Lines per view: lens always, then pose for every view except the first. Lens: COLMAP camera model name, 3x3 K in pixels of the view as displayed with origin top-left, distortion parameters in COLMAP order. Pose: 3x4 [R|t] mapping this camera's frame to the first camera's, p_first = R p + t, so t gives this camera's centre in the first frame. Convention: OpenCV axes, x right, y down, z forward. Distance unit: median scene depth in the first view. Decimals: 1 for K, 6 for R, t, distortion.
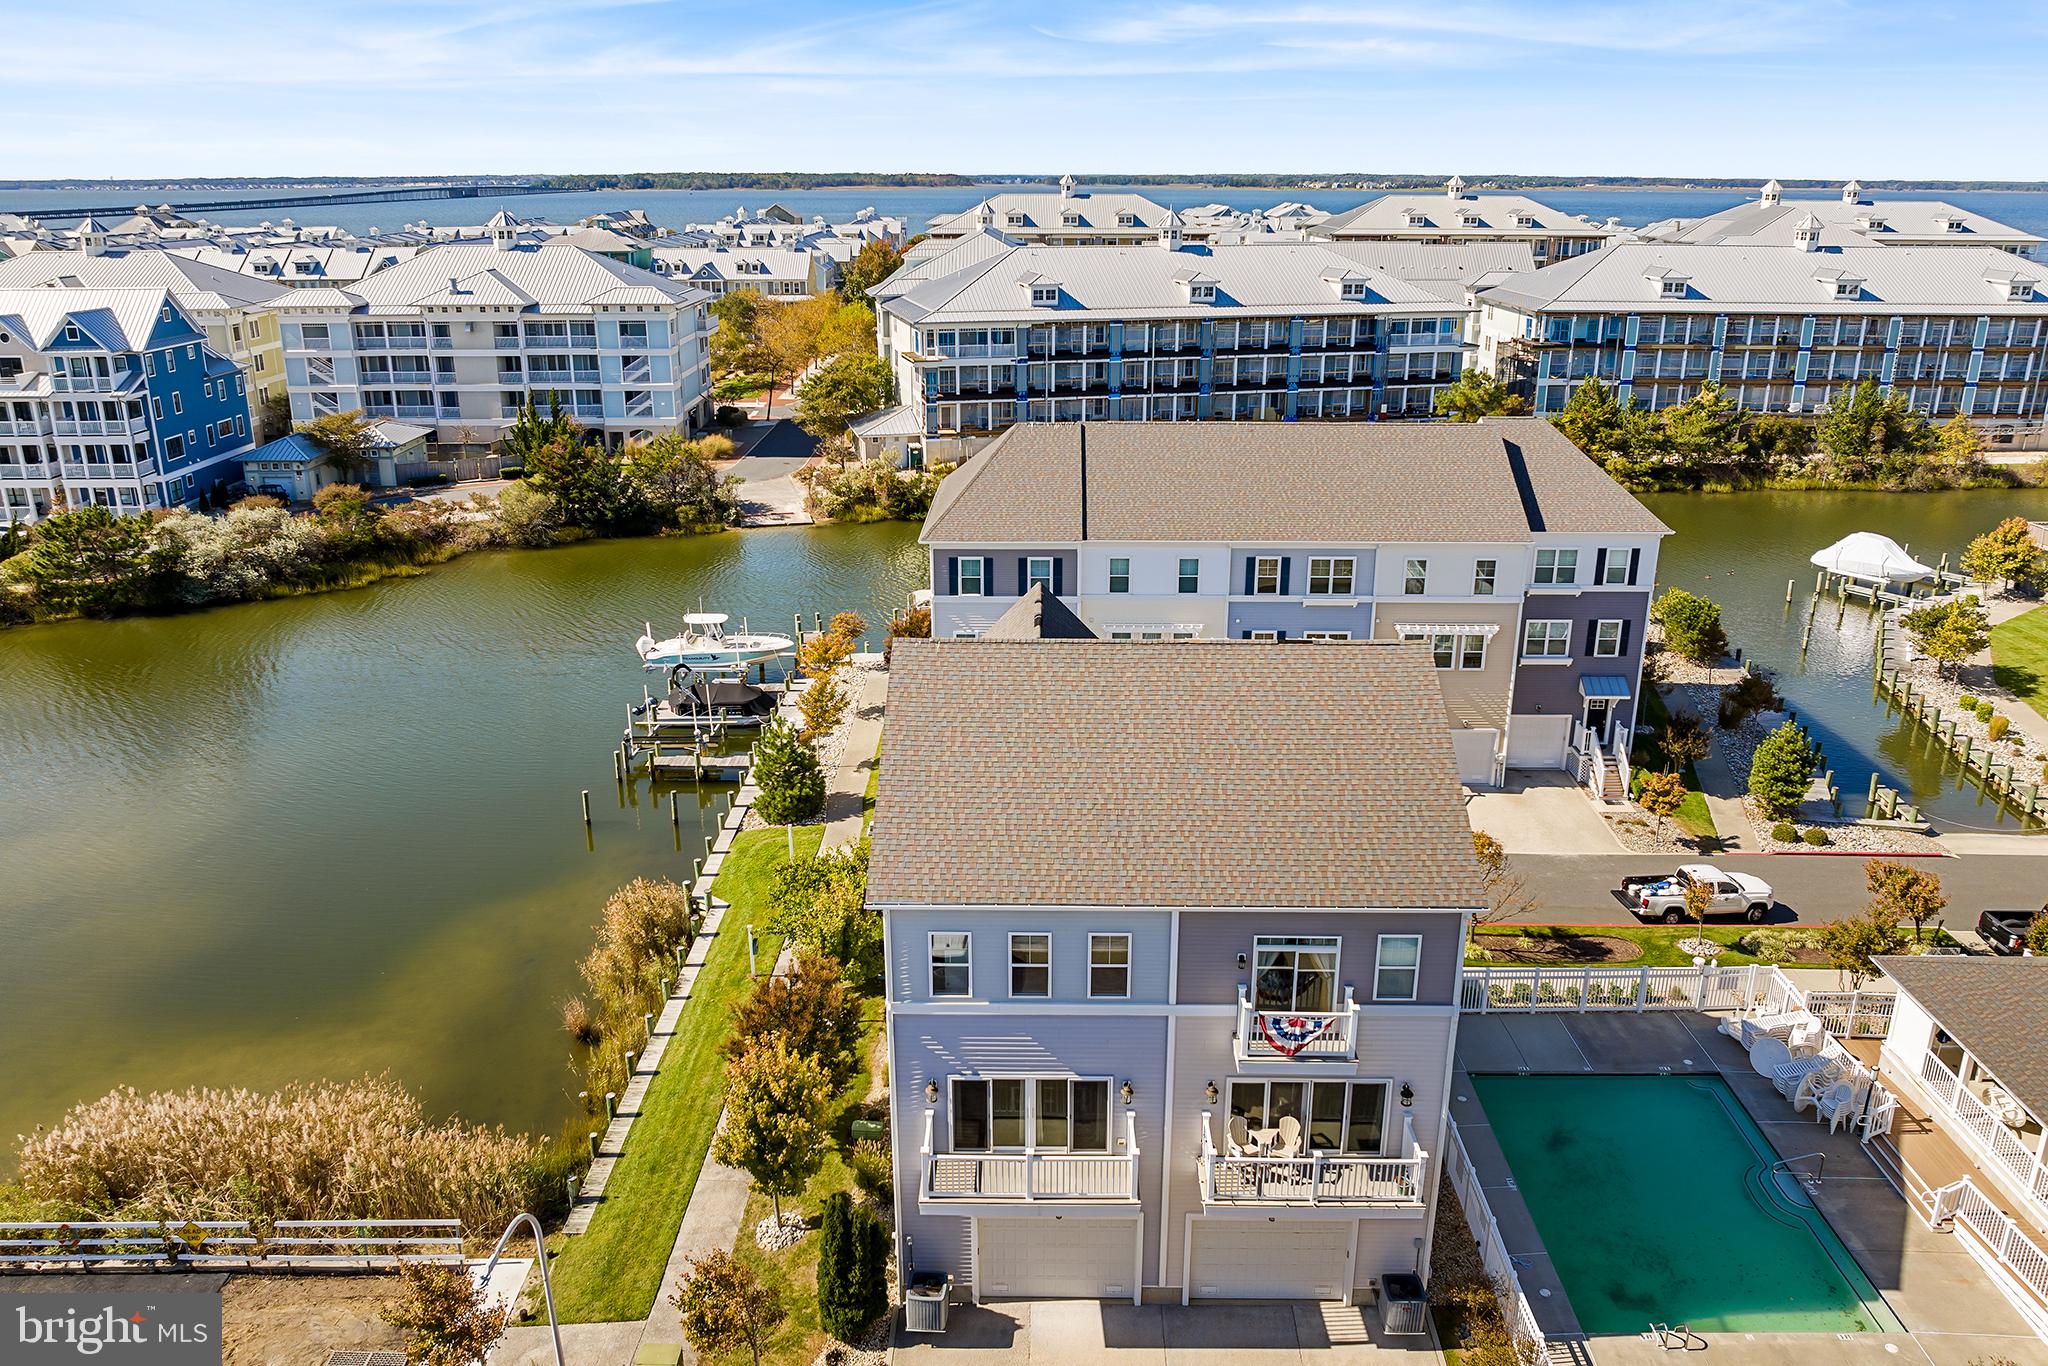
lens RADIAL K [[1463.0, 0, 1020.5], [0, 1463.0, 686.5], [0, 0, 1]] dist [-0.029933, 0.000748]
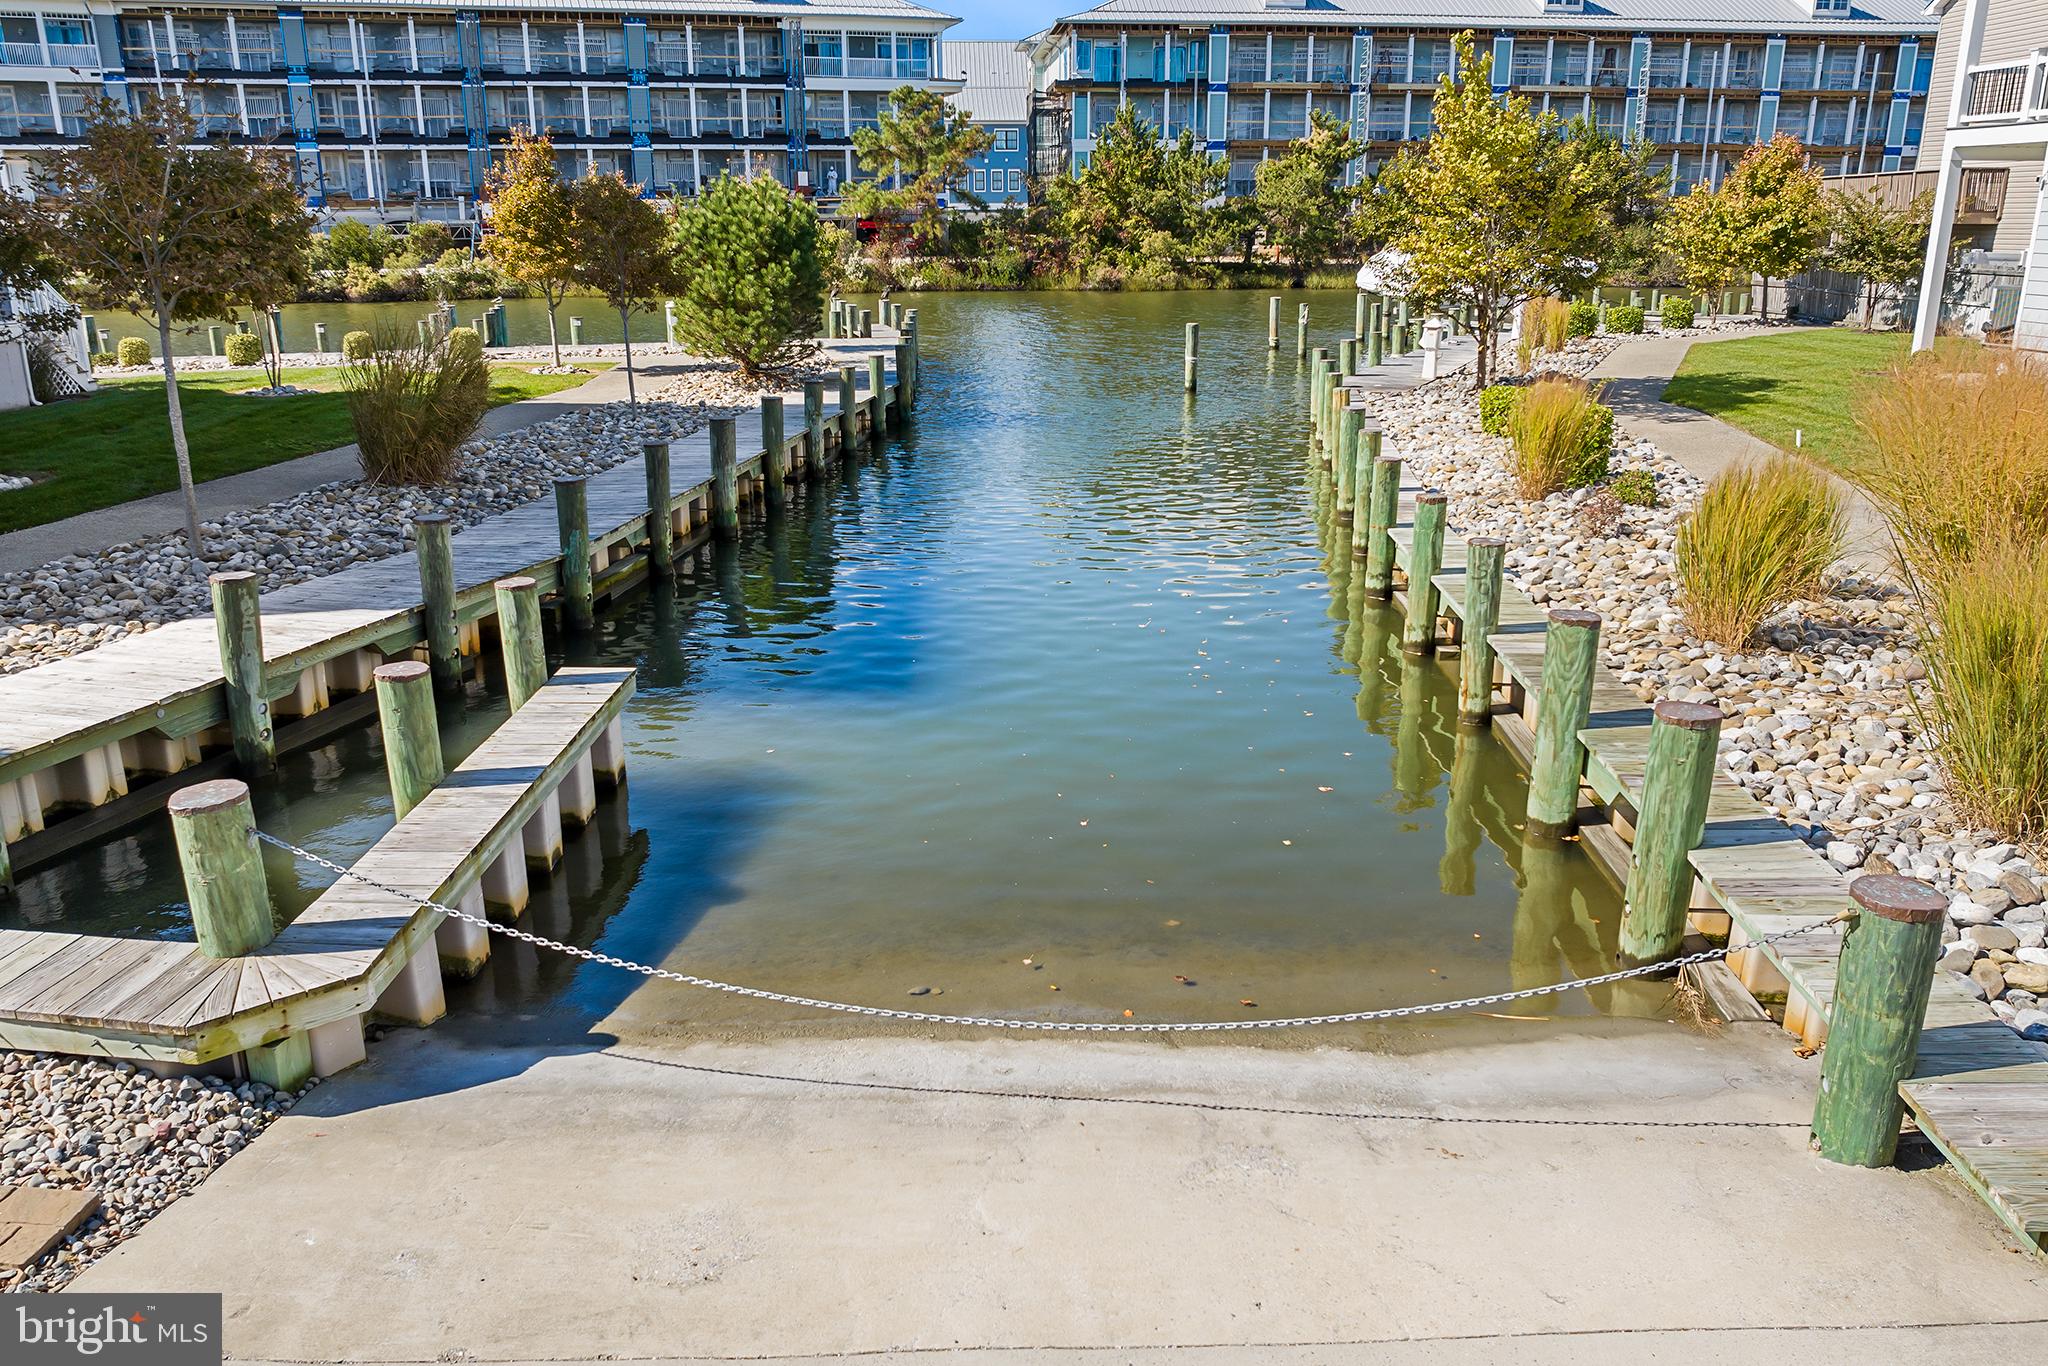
lens RADIAL K [[1463.0, 0, 1027.2], [0, 1463.0, 679.1], [0, 0, 1]] dist [-0.029933, 0.000748]
pose [[0.997884, -0.022381, 0.061039, 0.448512], [0.024499, 0.999115, -0.034183, 0.056274], [-0.060220, 0.035606, 0.997550, 0.603470]]
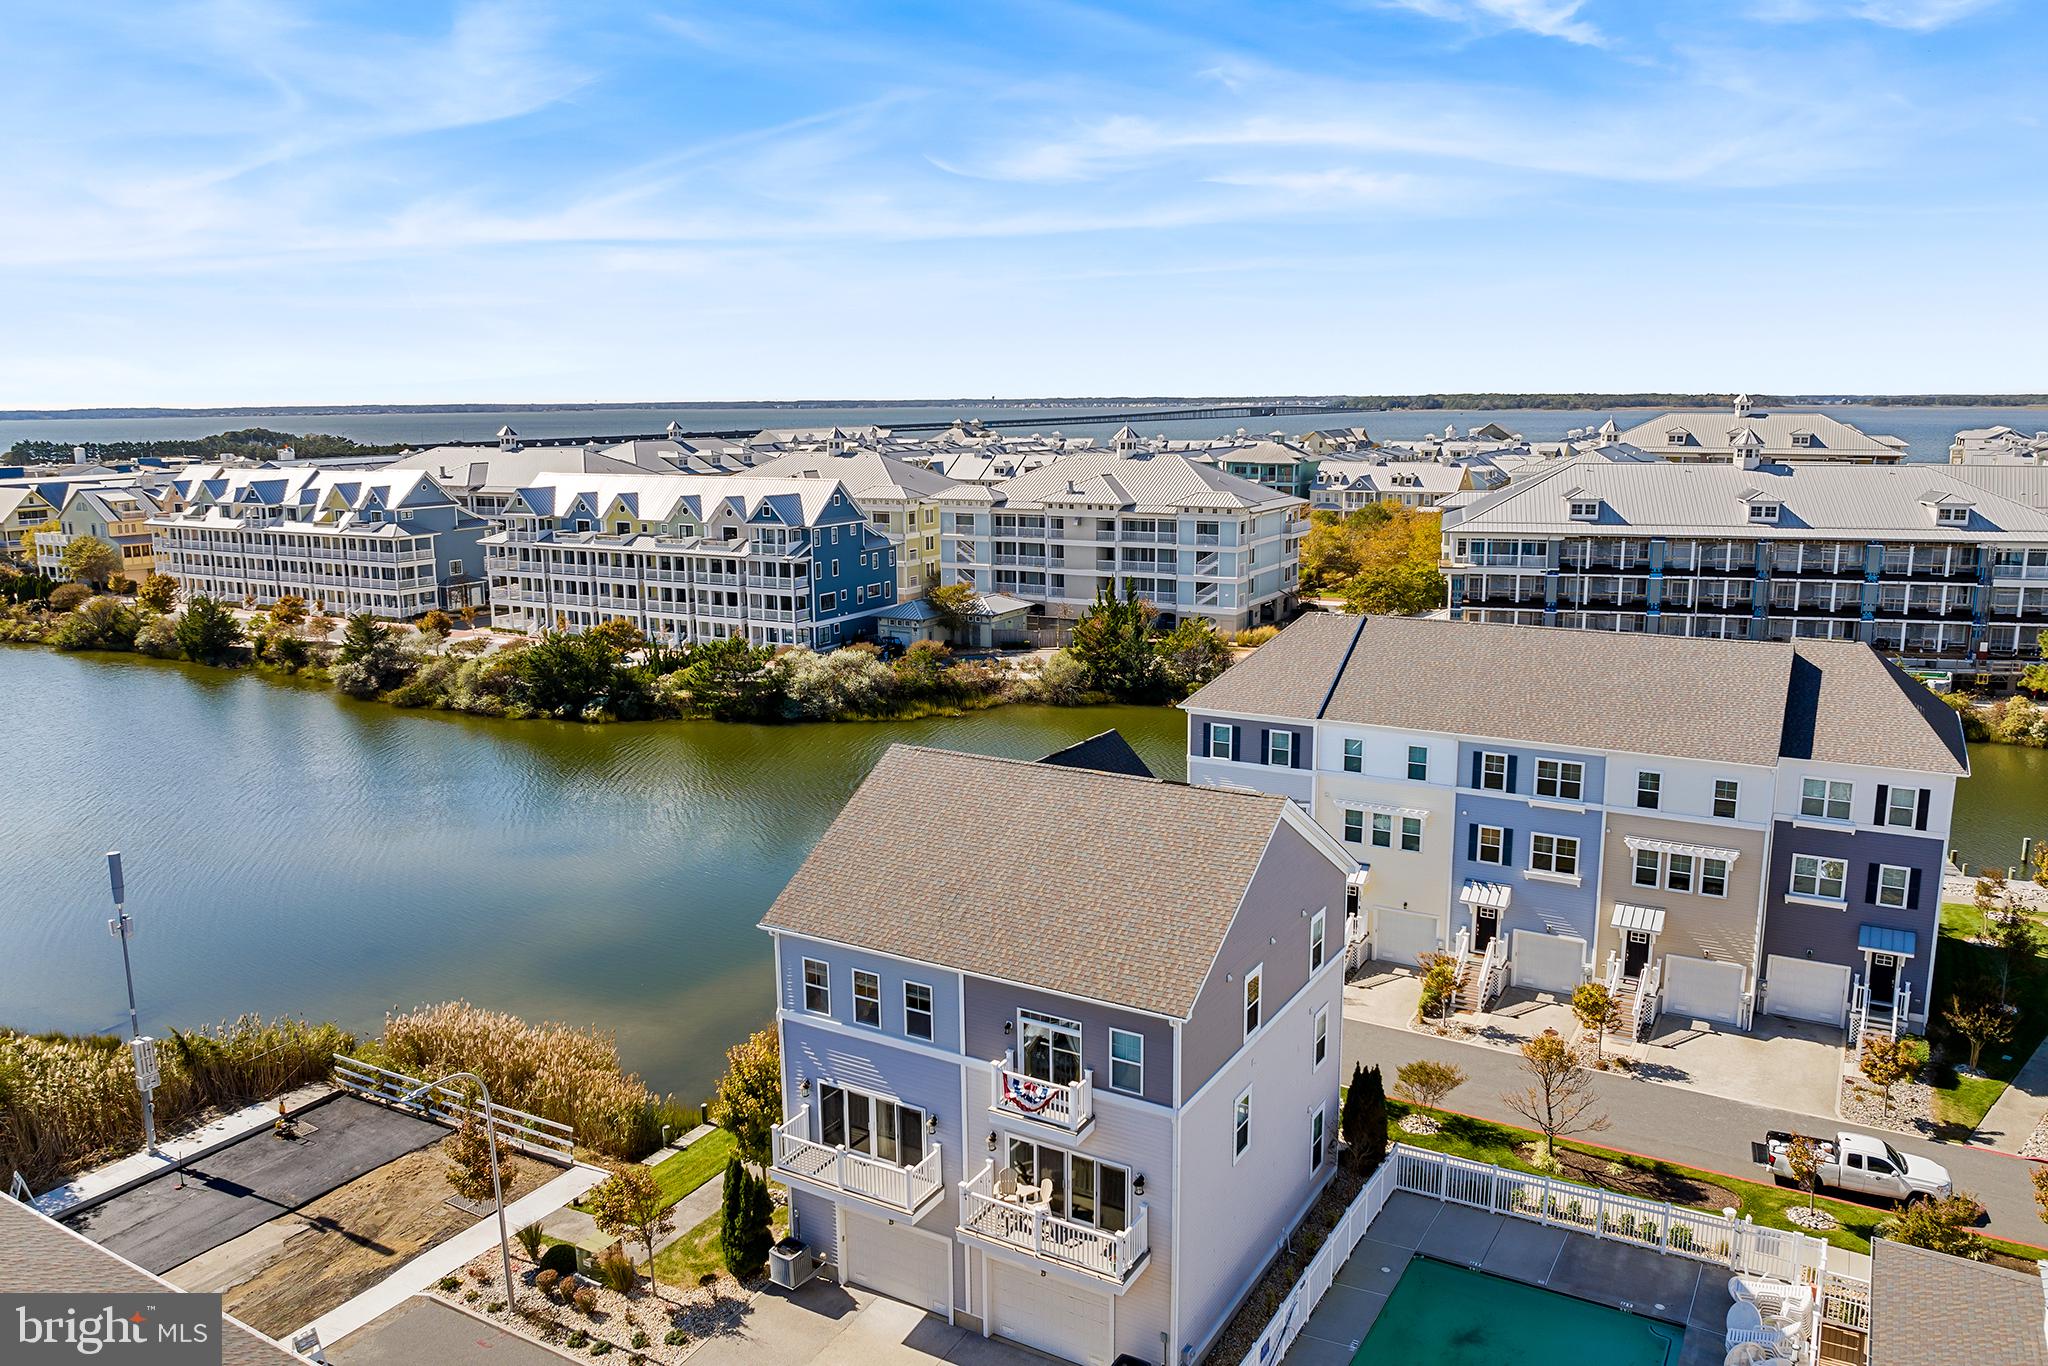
lens RADIAL K [[1463.0, 0, 1072.5], [0, 1463.0, 689.9], [0, 0, 1]] dist [-0.029933, 0.000748]
pose [[0.874677, 0.086466, -0.476932, 0.278636], [-0.151881, 0.983299, -0.100276, 0.010501], [0.460297, 0.160146, 0.873201, -0.024032]]
